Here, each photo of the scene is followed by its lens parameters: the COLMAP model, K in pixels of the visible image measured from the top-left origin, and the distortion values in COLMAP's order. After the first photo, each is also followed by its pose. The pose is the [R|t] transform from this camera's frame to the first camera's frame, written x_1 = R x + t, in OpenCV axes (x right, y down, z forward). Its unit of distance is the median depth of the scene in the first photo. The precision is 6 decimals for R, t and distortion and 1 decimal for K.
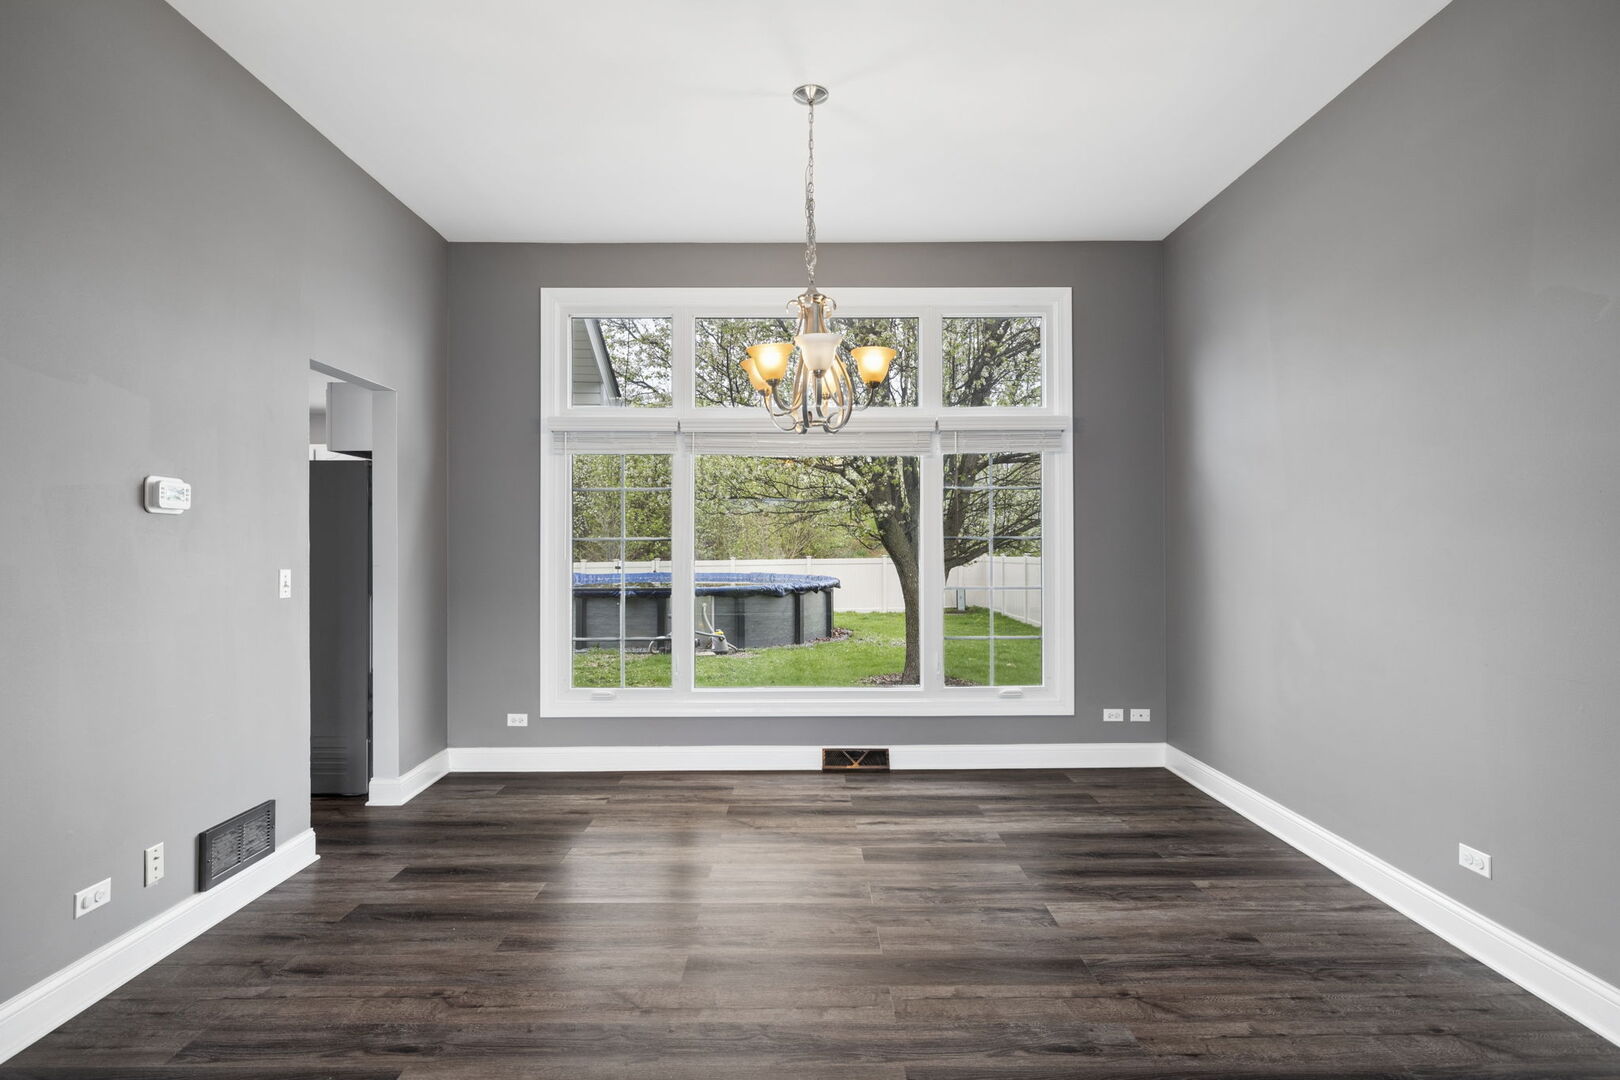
lens RADIAL K [[782.2, 0, 800.2], [0, 782.2, 539.8], [0, 0, 1]] dist [-0.011121, 0.000639]
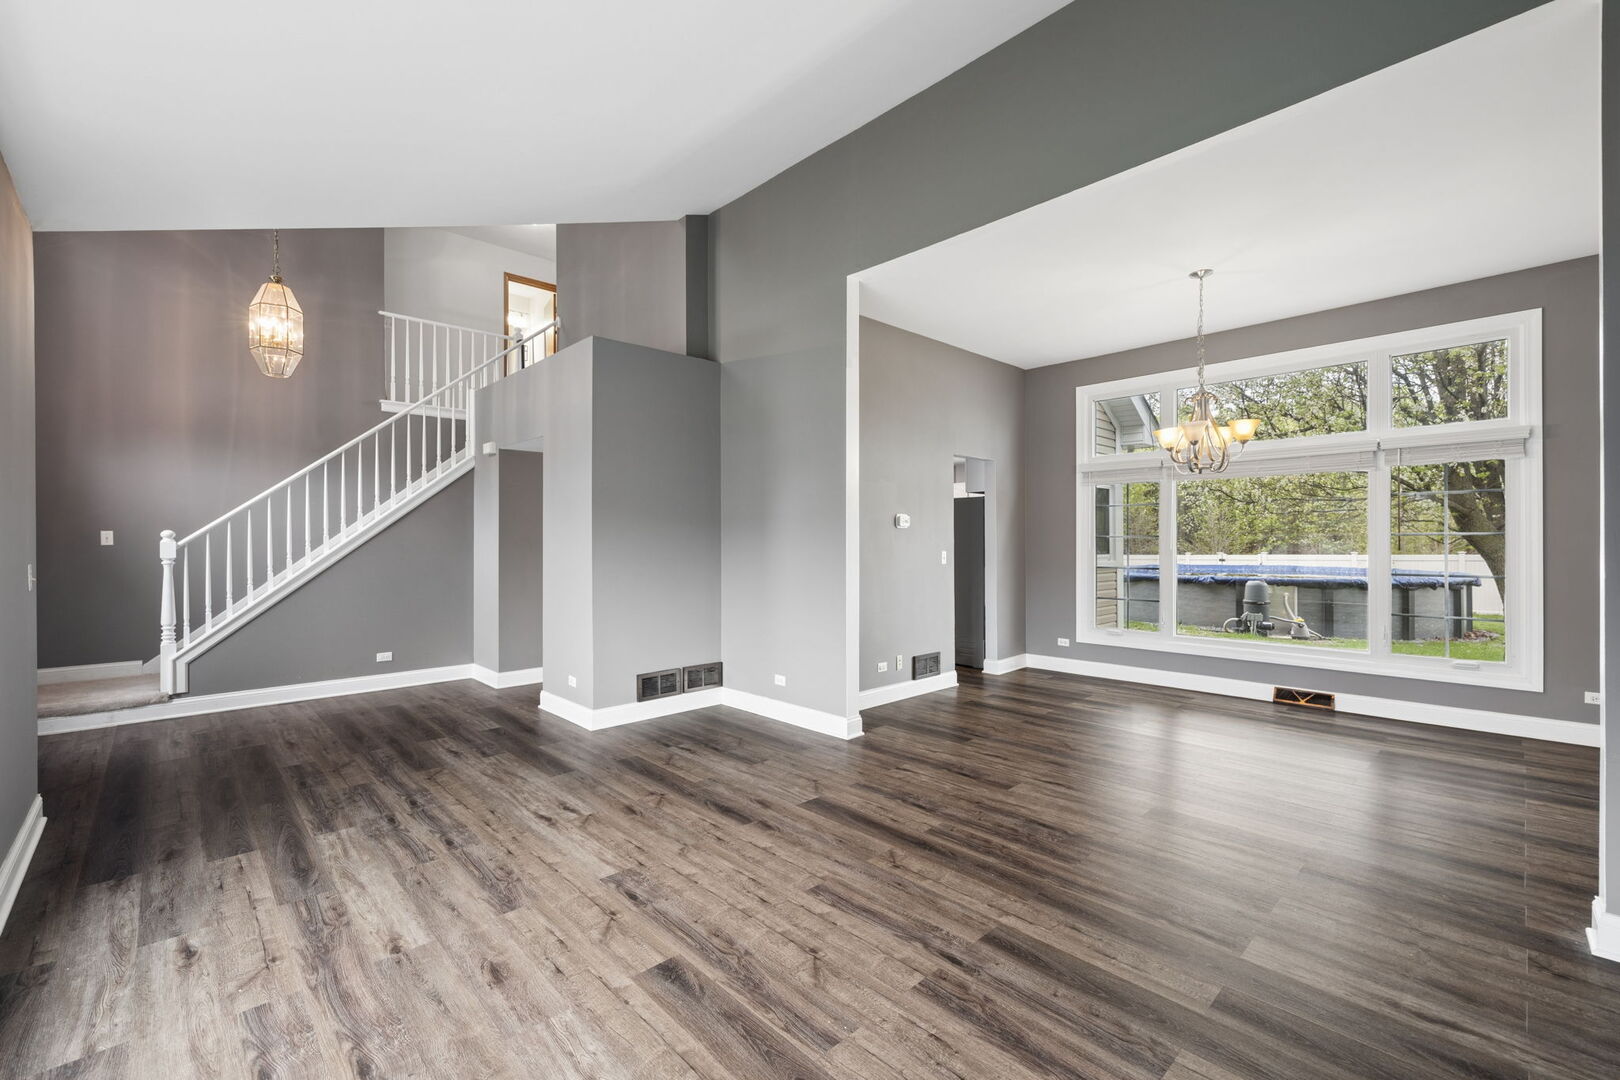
lens RADIAL K [[687.1, 0, 806.2], [0, 687.1, 536.7], [0, 0, 1]] dist [0.000476, -0.000106]
pose [[0.686299, -0.004675, -0.727304, 0.423820], [0.006469, 0.999979, -0.000324, -0.005169], [0.727291, -0.004483, 0.686315, -0.541763]]
